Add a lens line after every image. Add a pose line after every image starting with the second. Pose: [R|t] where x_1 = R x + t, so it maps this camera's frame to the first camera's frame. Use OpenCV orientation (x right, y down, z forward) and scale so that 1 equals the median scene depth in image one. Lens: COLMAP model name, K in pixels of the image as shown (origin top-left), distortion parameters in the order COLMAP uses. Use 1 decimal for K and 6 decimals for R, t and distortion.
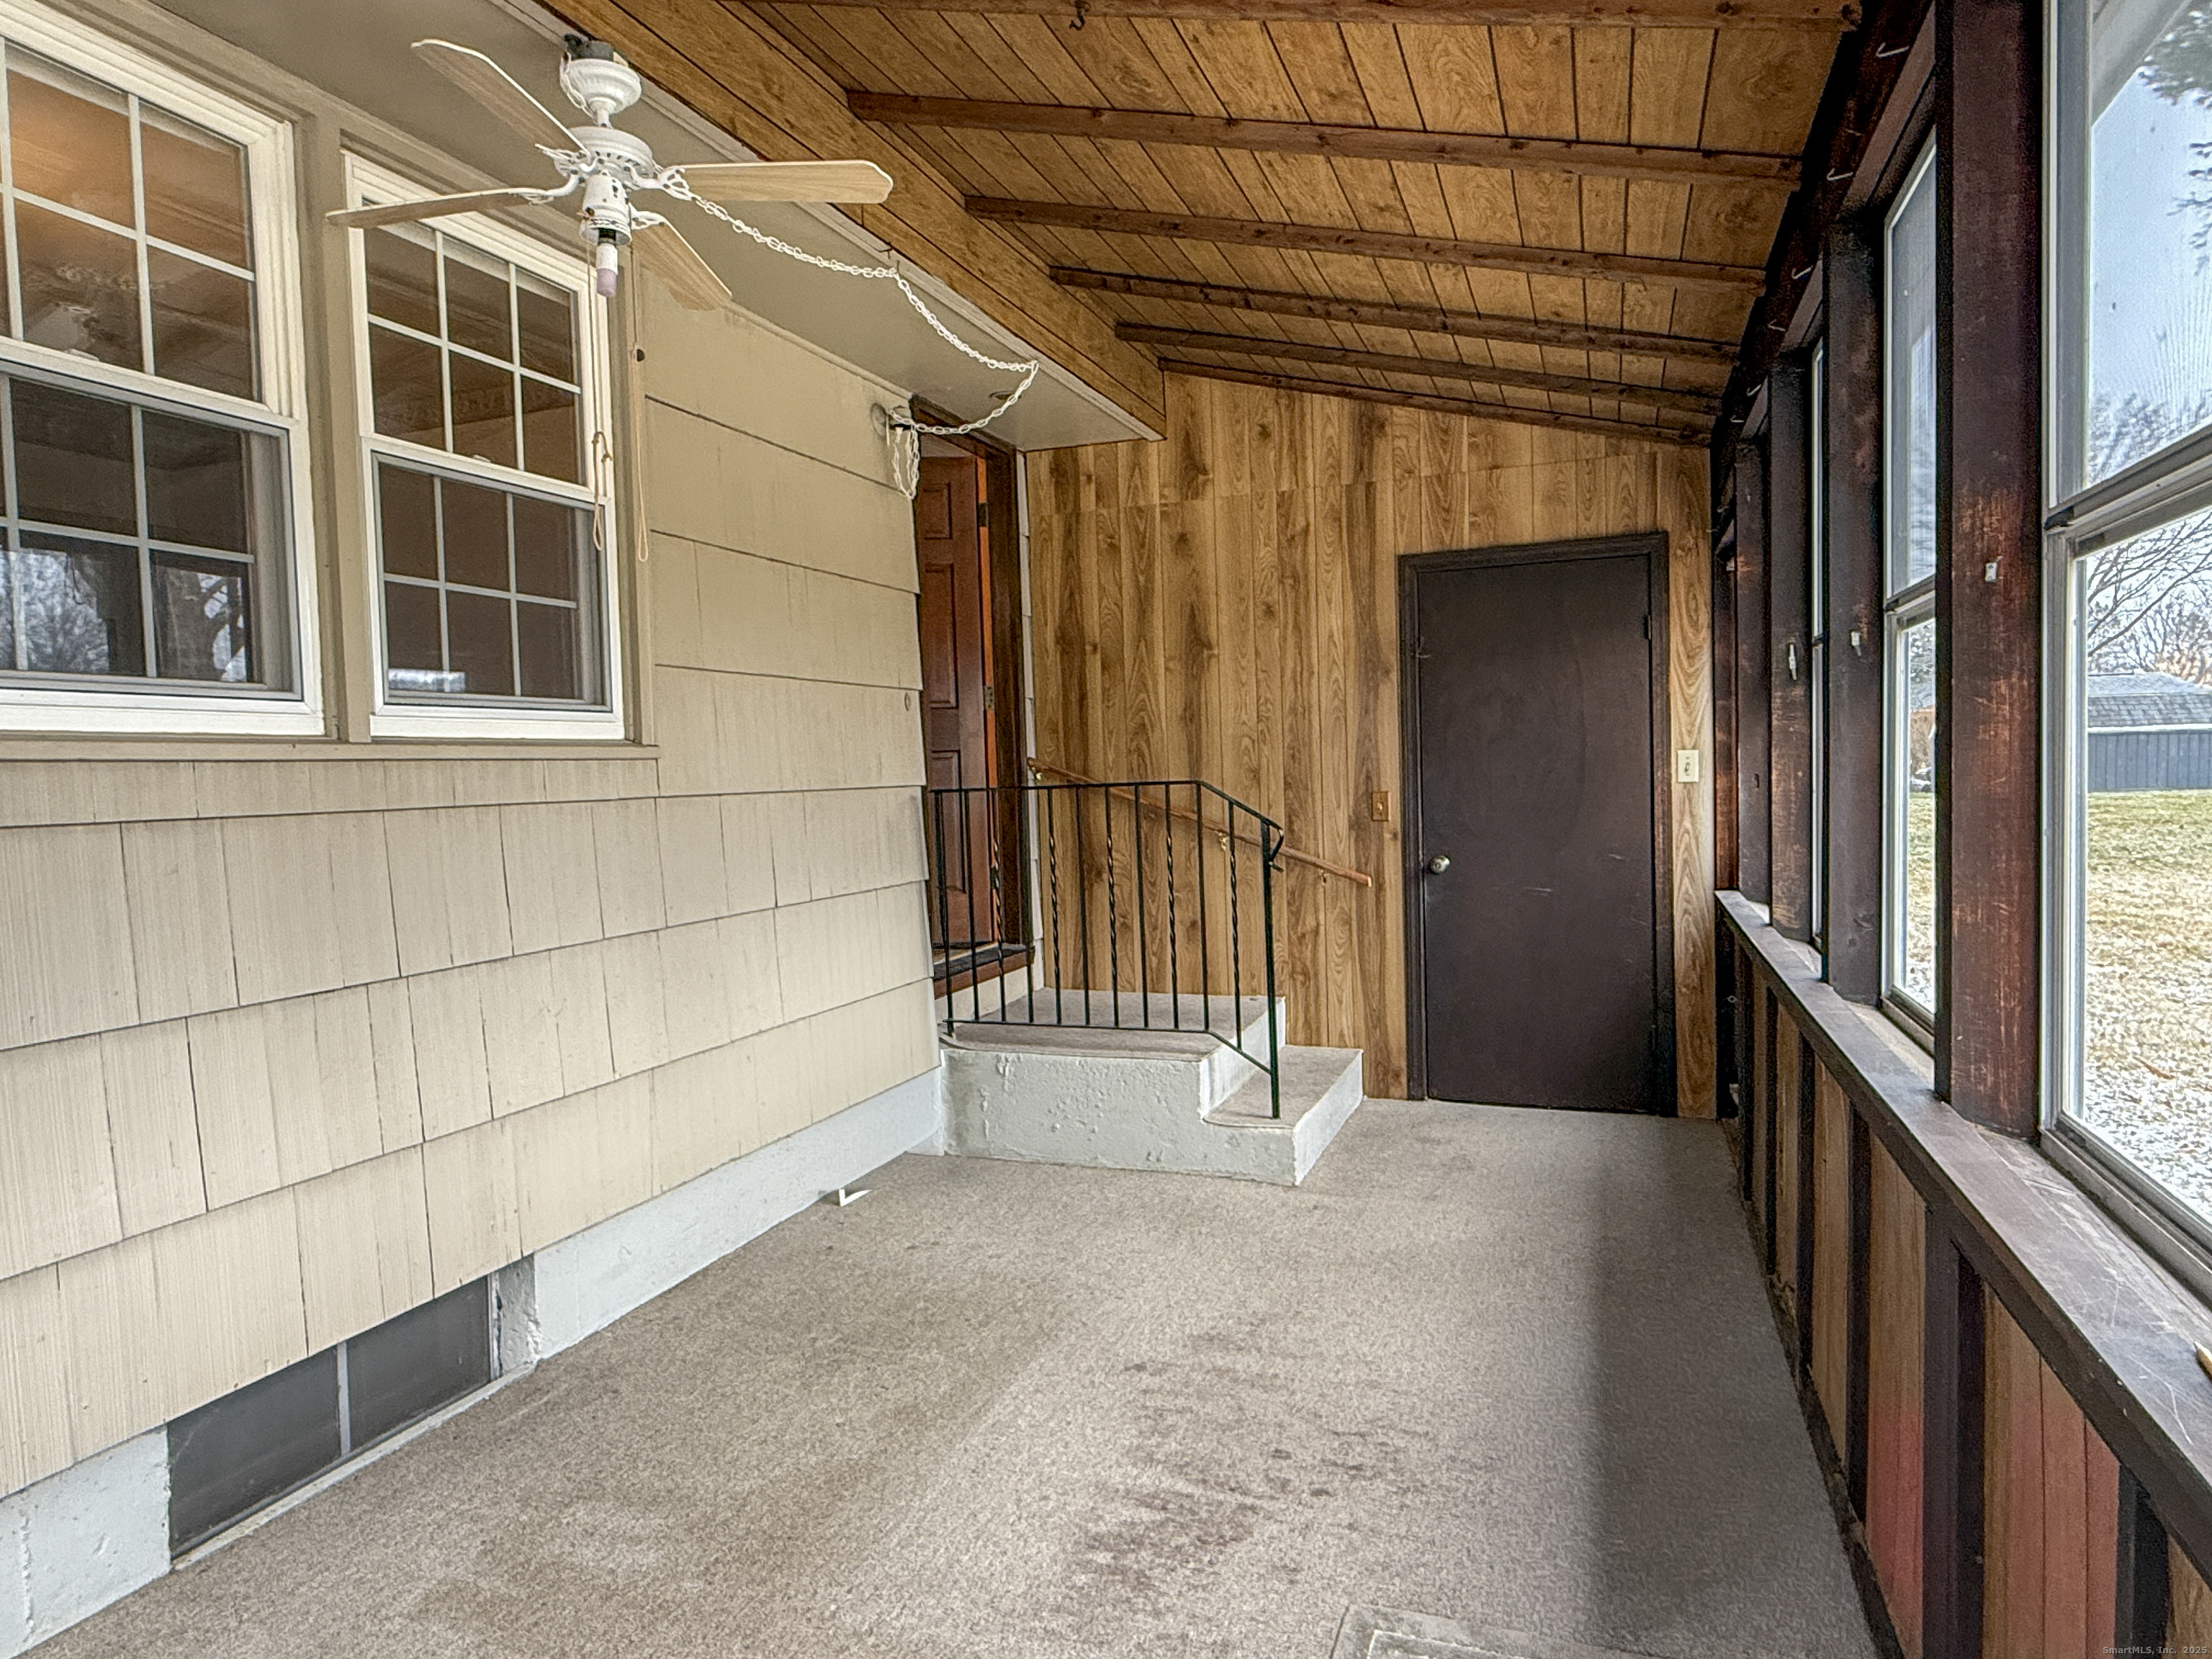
lens RADIAL K [[1348.1, 0, 1107.6], [0, 1348.1, 831.5], [0, 0, 1]] dist [-0.009008, 0.000565]
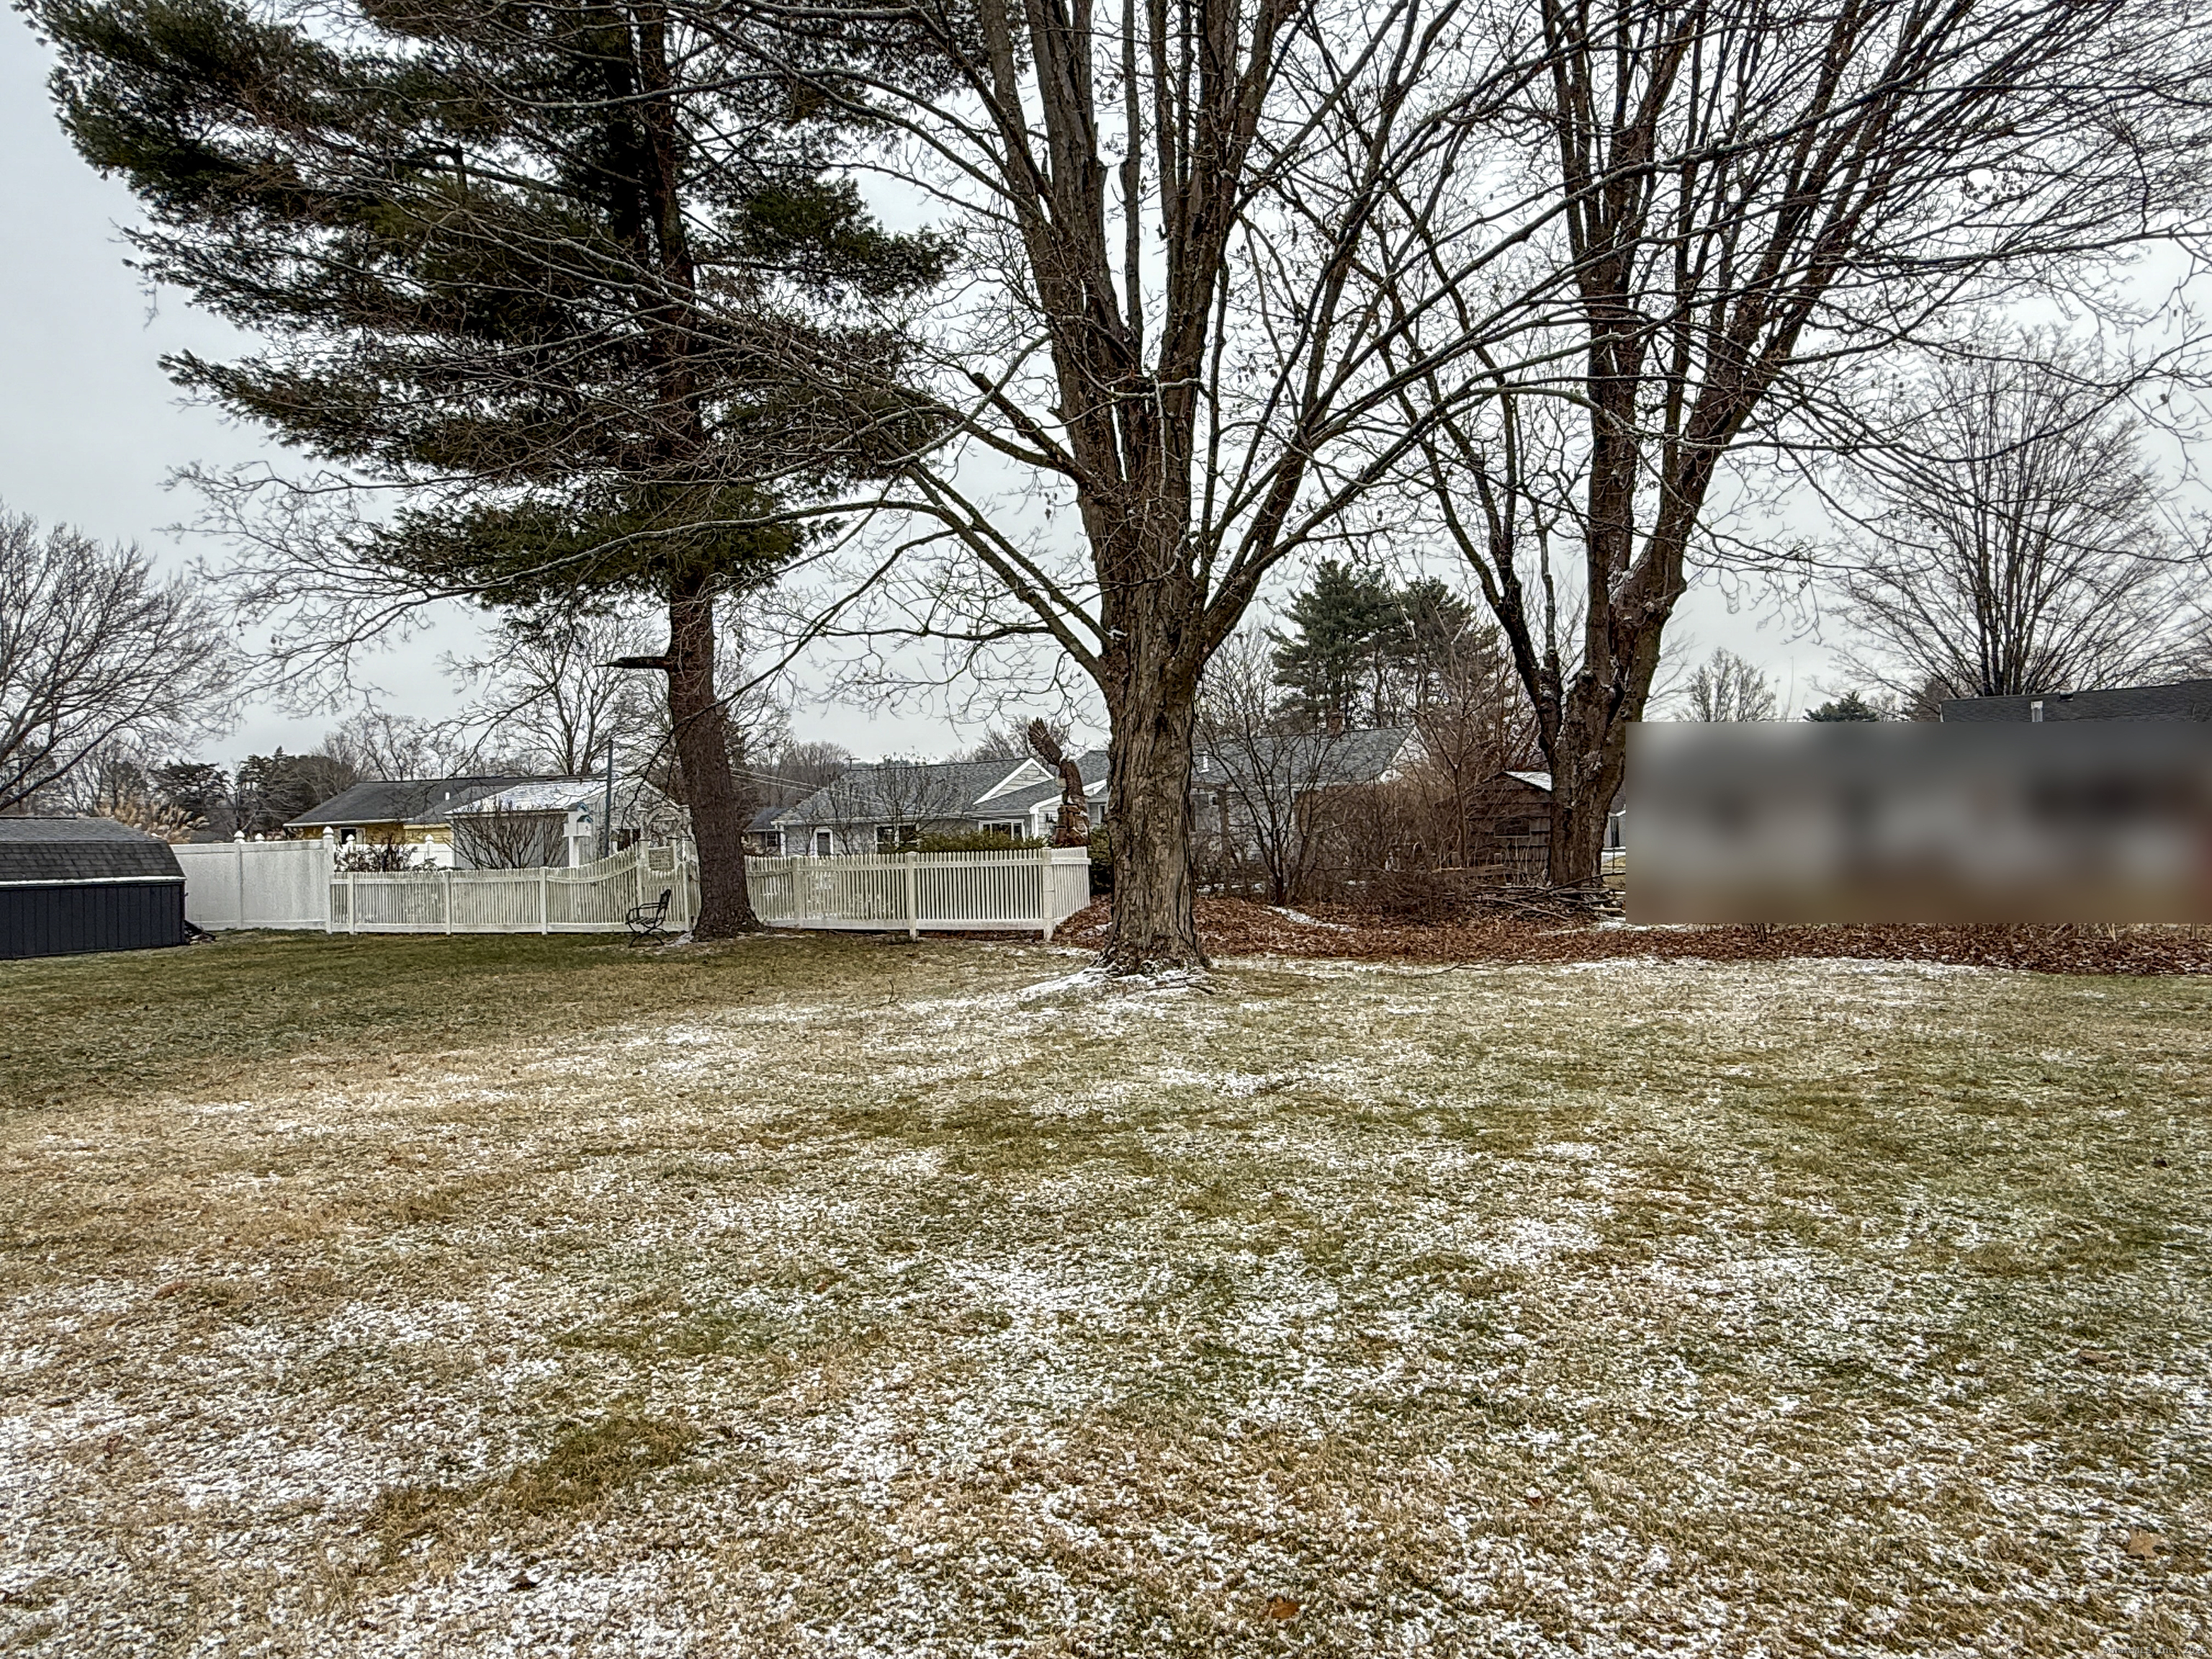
lens RADIAL K [[1348.1, 0, 1084.5], [0, 1348.1, 825.5], [0, 0, 1]] dist [-0.009008, 0.000565]
pose [[0.269468, 0.031127, 0.962506, 0.060625], [0.075712, 0.995699, -0.053397, -0.010272], [-0.960029, 0.087262, 0.265952, 0.082537]]
